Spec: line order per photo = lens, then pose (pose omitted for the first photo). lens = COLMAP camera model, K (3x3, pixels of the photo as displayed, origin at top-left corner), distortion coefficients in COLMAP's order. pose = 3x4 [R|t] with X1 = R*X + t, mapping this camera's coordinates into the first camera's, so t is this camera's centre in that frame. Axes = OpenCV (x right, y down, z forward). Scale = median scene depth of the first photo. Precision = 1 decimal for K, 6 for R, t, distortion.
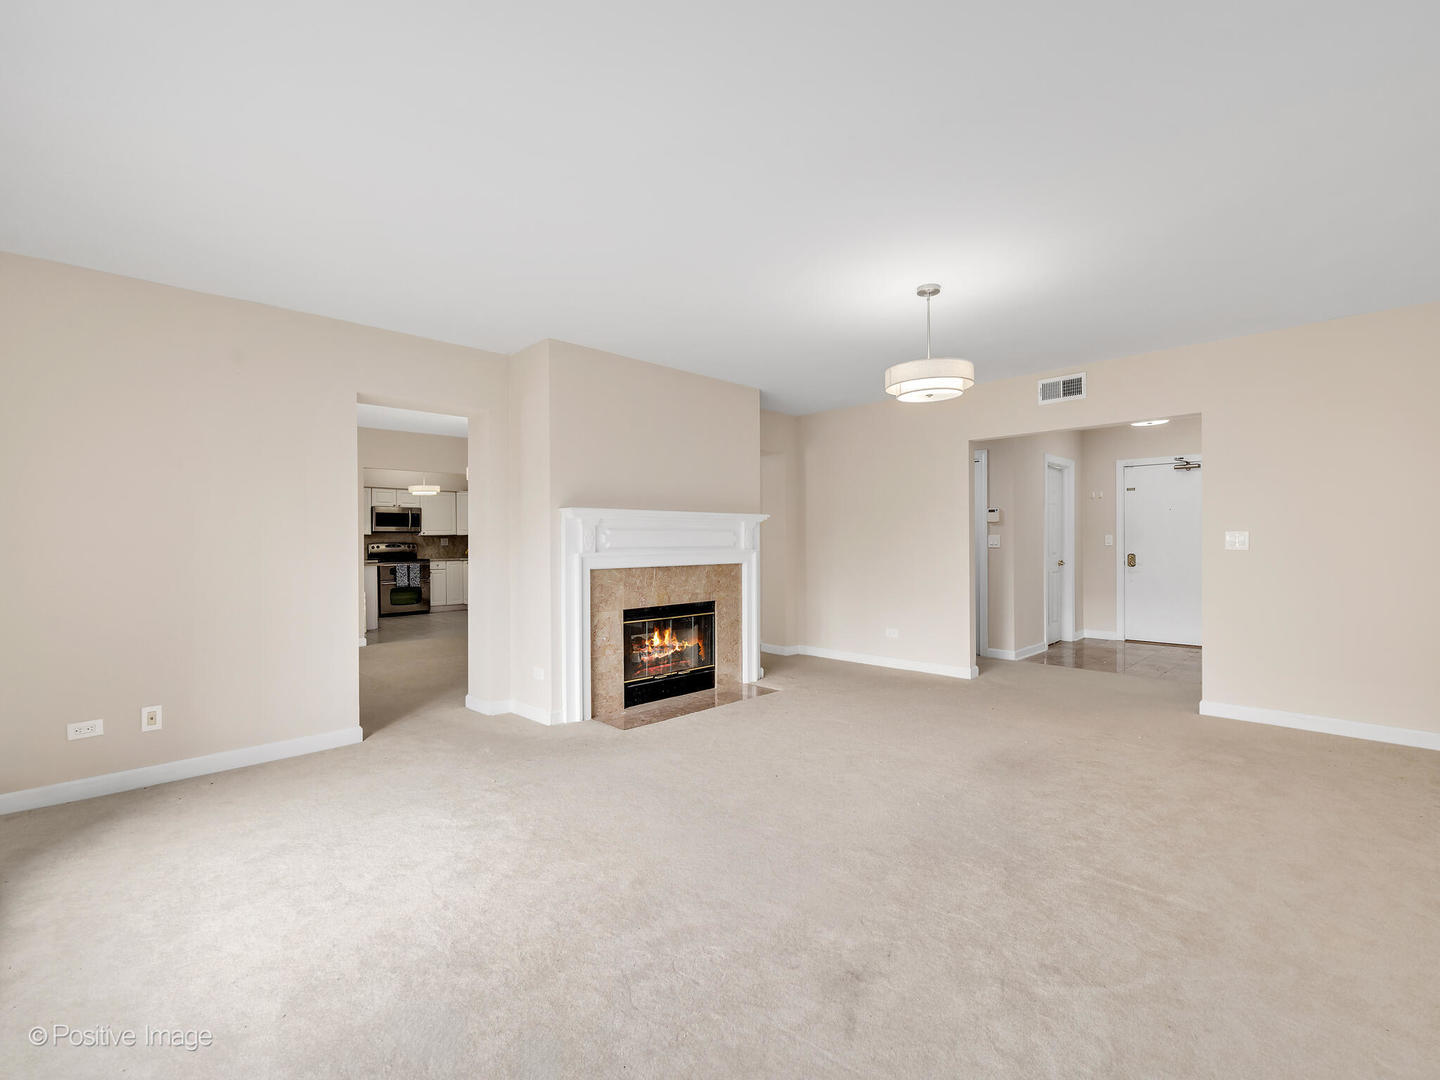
lens RADIAL K [[657.7, 0, 721.3], [0, 657.7, 540.8], [0, 0, 1]] dist [-0.001825, -0.001584]
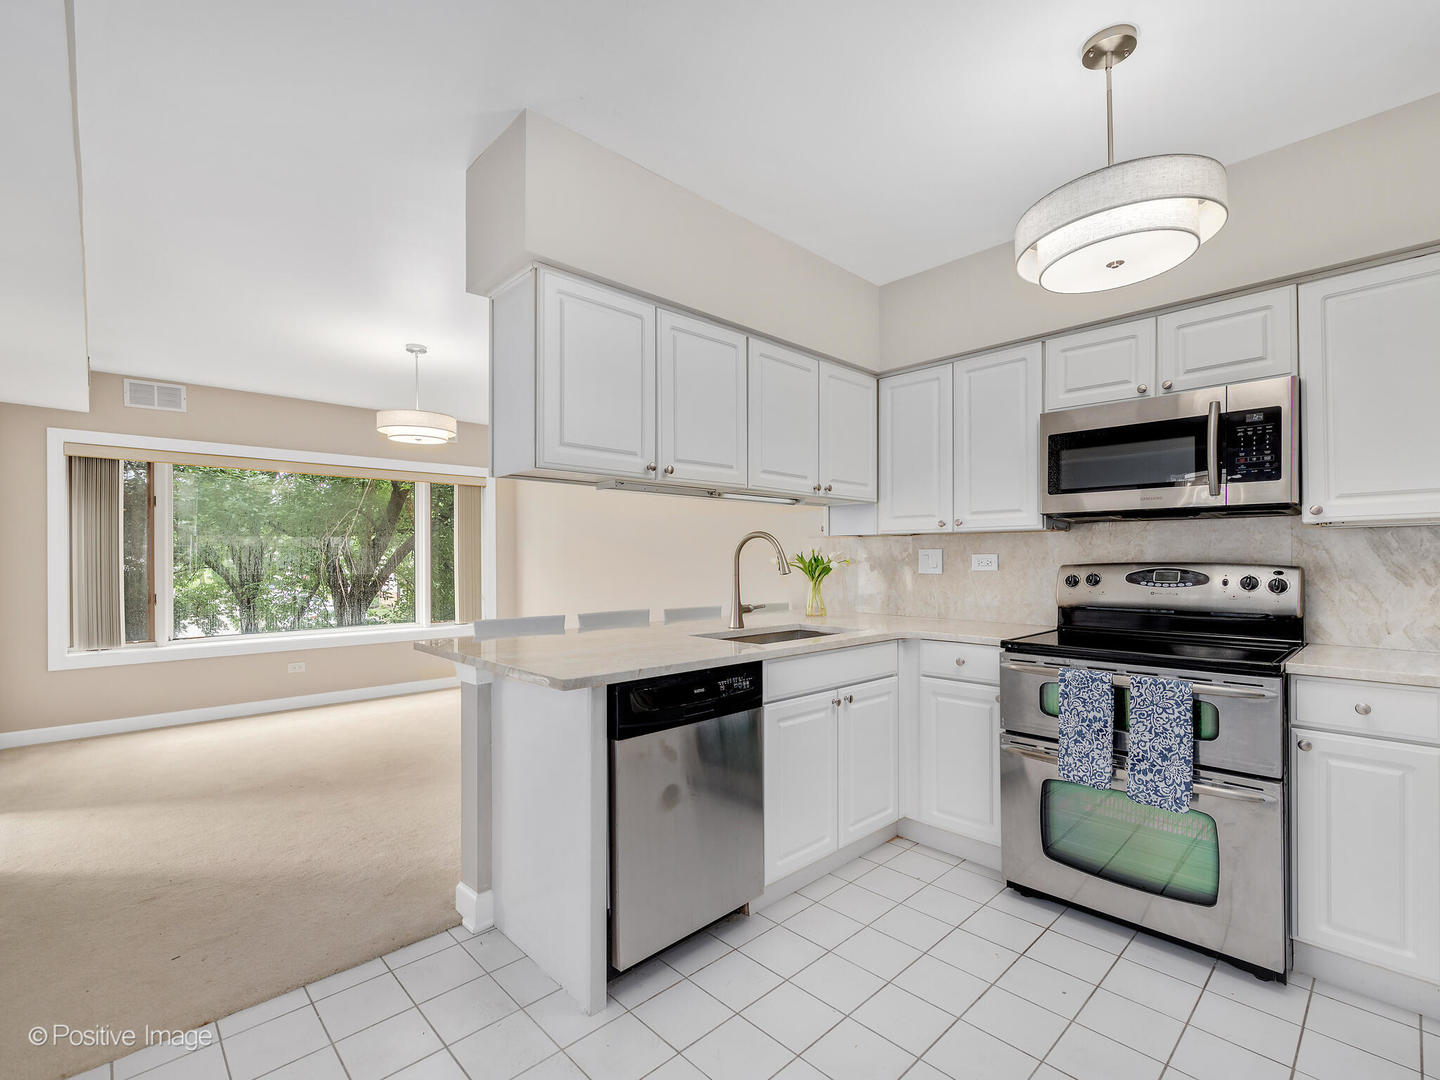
lens RADIAL K [[657.7, 0, 712.9], [0, 657.7, 553.8], [0, 0, 1]] dist [-0.001825, -0.001584]
pose [[-0.042096, 0.001558, -0.999112, -0.265288], [0.006447, 0.999978, 0.001288, -0.001200], [0.999093, -0.006387, -0.042105, 0.842049]]
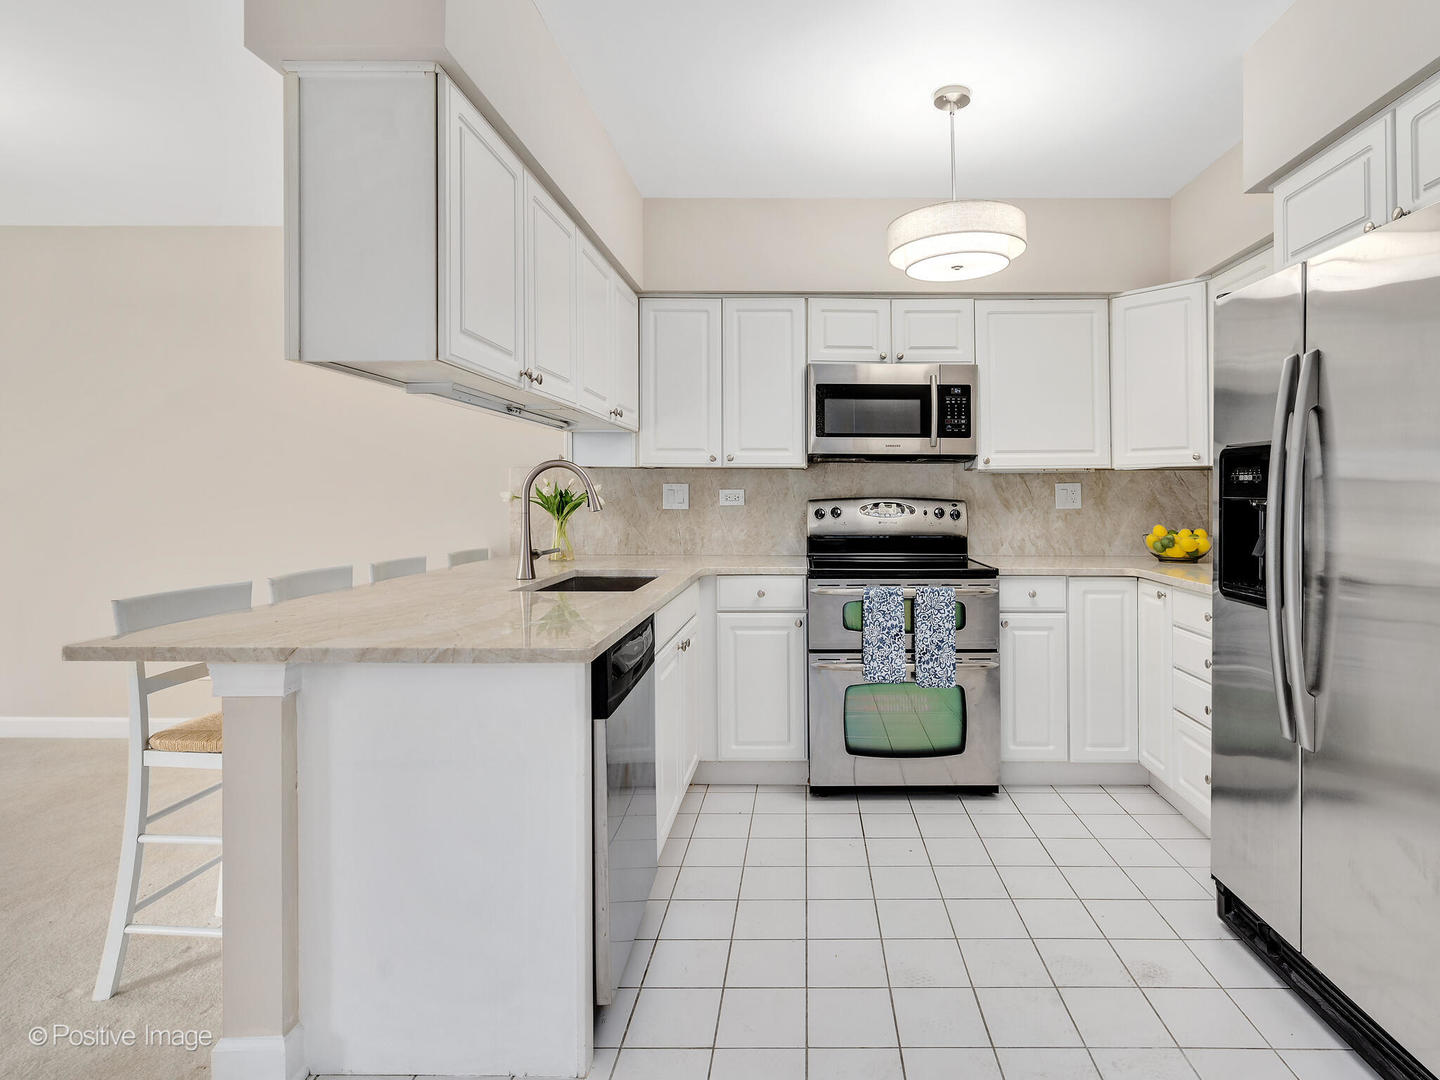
lens RADIAL K [[763.1, 0, 735.3], [0, 763.1, 492.5], [0, 0, 1]] dist [0.005619, -0.000453]
pose [[0.703447, 0.006788, -0.710715, -0.309004], [-0.005131, 0.999977, 0.004472, -0.000194], [0.710729, 0.000501, 0.703465, 0.717366]]
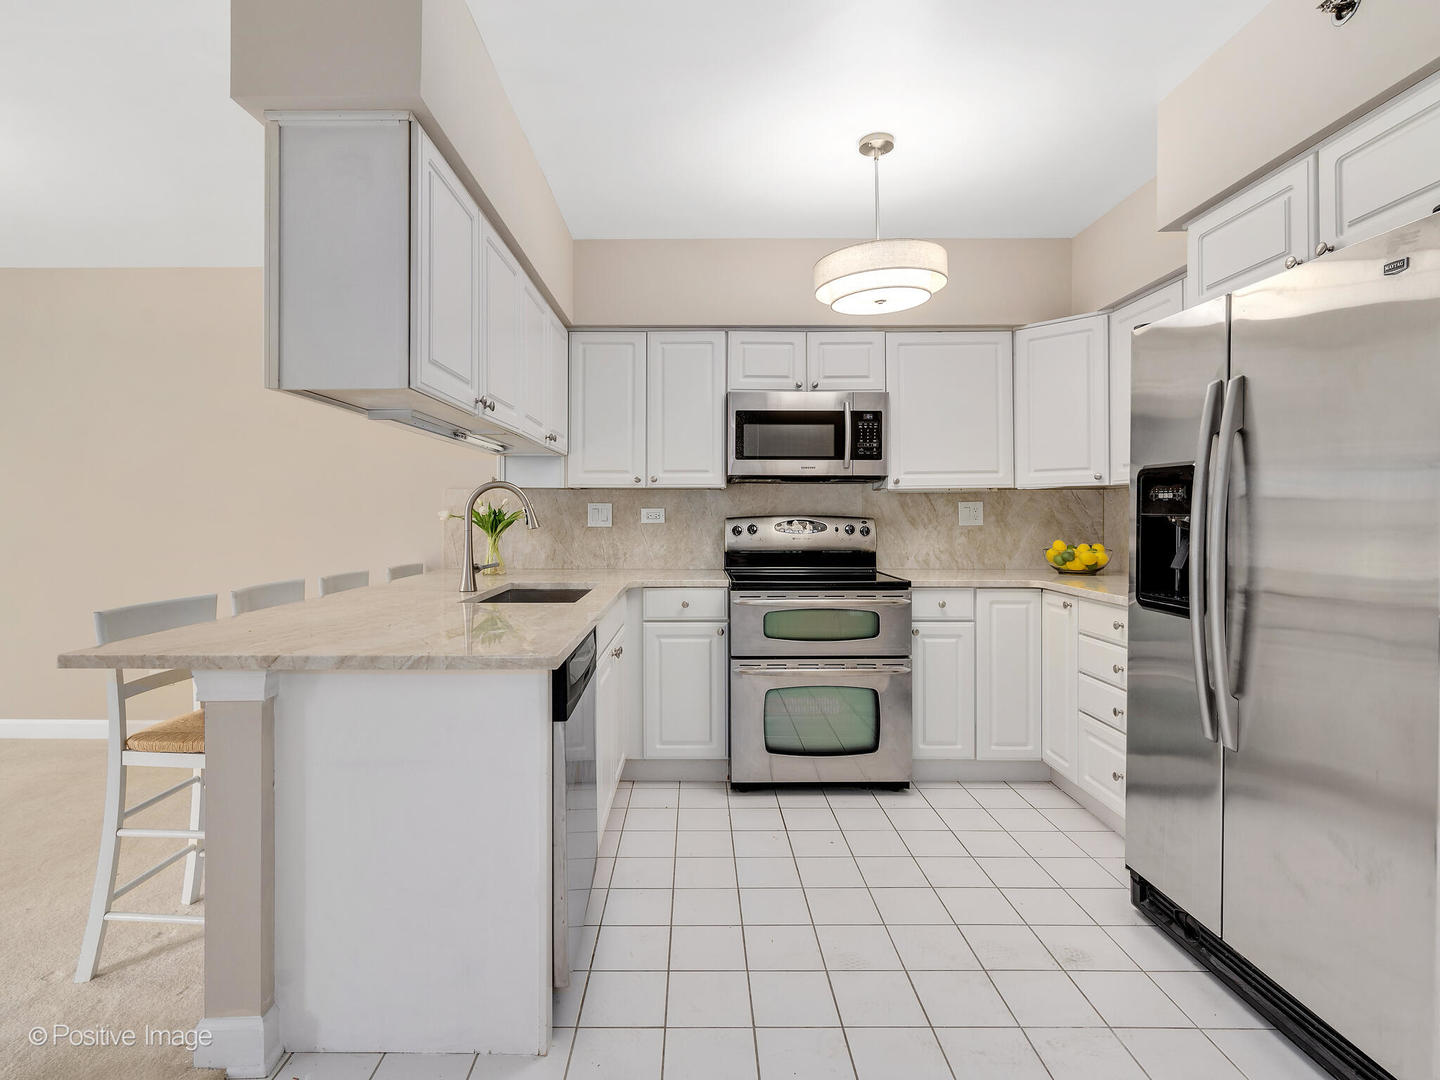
lens RADIAL K [[712.0, 0, 693.7], [0, 712.0, 509.6], [0, 0, 1]] dist [0.003095, 0.000767]
pose [[0.702895, 0.004409, -0.711280, -0.297826], [-0.002901, 0.999990, 0.003333, -0.000524], [0.711287, -0.000279, 0.702901, 0.724953]]
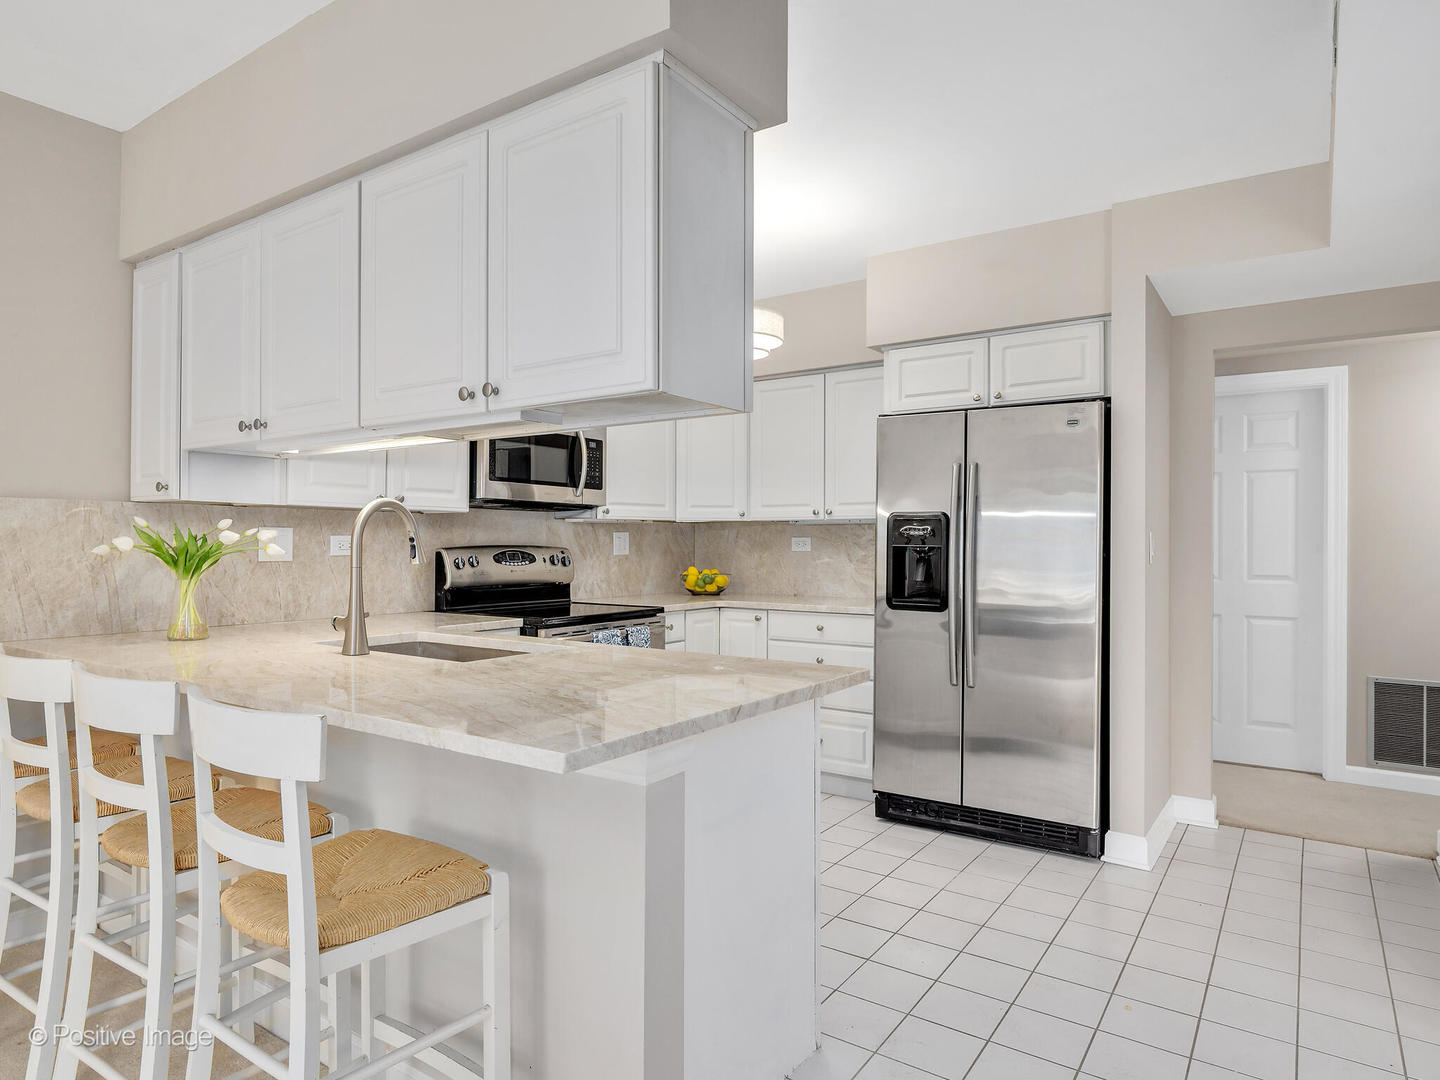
lens RADIAL K [[867.6, 0, 726.8], [0, 867.6, 544.4], [0, 0, 1]] dist [0.000911, 0.000004]
pose [[0.981671, 0.011195, 0.190252, -0.474524], [-0.011859, 0.999927, 0.002351, 0.000846], [-0.190212, -0.004565, 0.981732, 0.623597]]
